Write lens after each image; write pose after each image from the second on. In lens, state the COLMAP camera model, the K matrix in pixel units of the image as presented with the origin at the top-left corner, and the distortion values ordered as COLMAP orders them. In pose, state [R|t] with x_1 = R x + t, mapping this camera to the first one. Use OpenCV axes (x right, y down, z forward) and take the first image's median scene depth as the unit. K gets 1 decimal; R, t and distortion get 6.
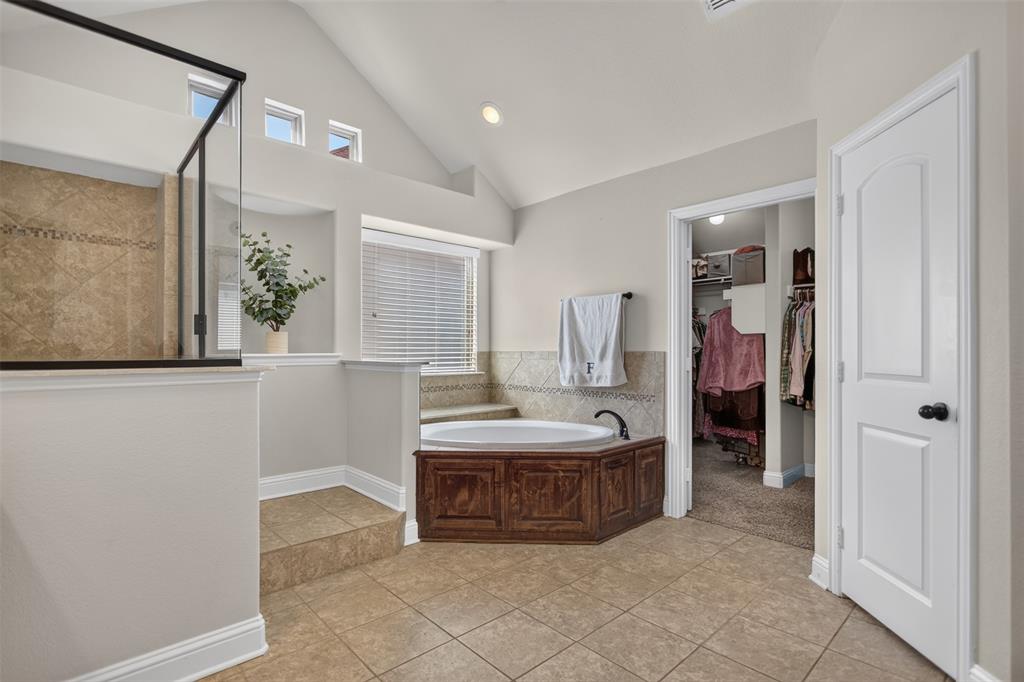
lens RADIAL K [[484.5, 0, 510.0], [0, 484.5, 352.9], [0, 0, 1]] dist [0.000291, -0.000086]
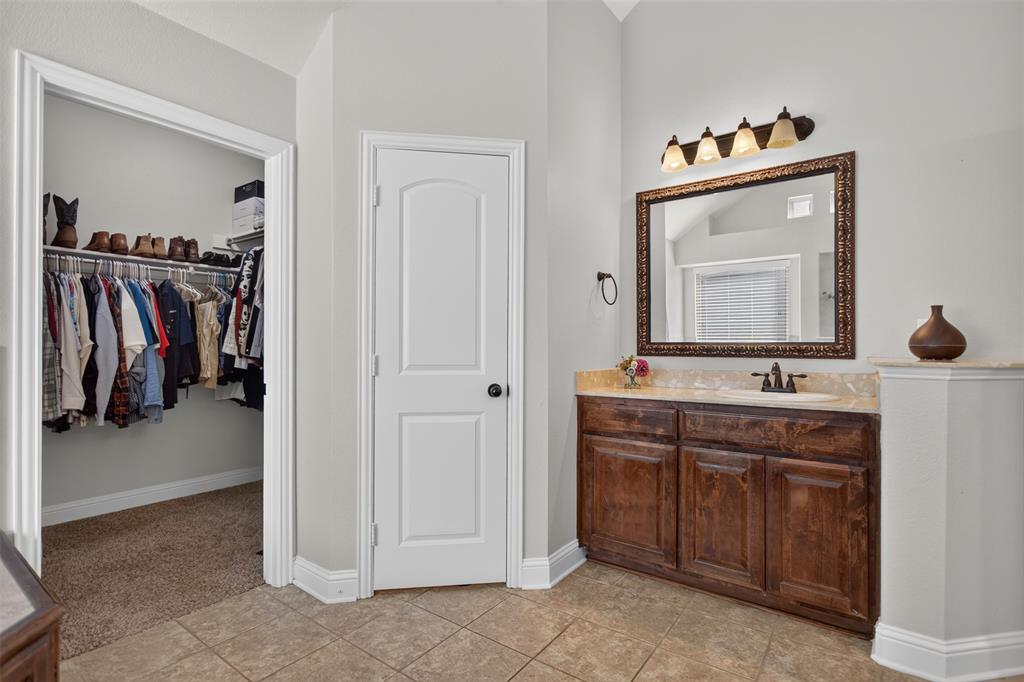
lens RADIAL K [[491.5, 0, 515.3], [0, 491.5, 344.1], [0, 0, 1]] dist [0.000395, 0.000179]
pose [[-0.181984, 0.005948, 0.983283, -0.196409], [0.000925, 0.999982, -0.005878, 0.000572], [-0.983301, -0.000160, -0.181987, 0.506933]]
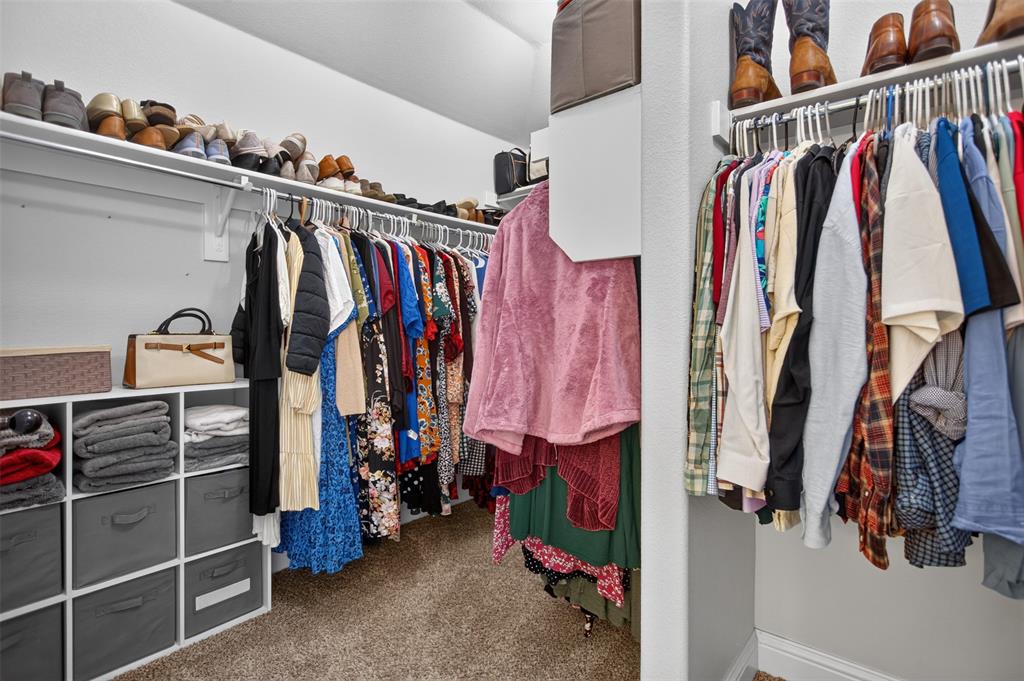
lens RADIAL K [[489.7, 0, 512.8], [0, 489.7, 328.0], [0, 0, 1]] dist [-0.000582, -0.000136]
pose [[0.993345, 0.000187, 0.115176, 0.431024], [-0.000459, 0.999997, 0.002332, 0.003221], [-0.115176, -0.002370, 0.993342, 0.739357]]
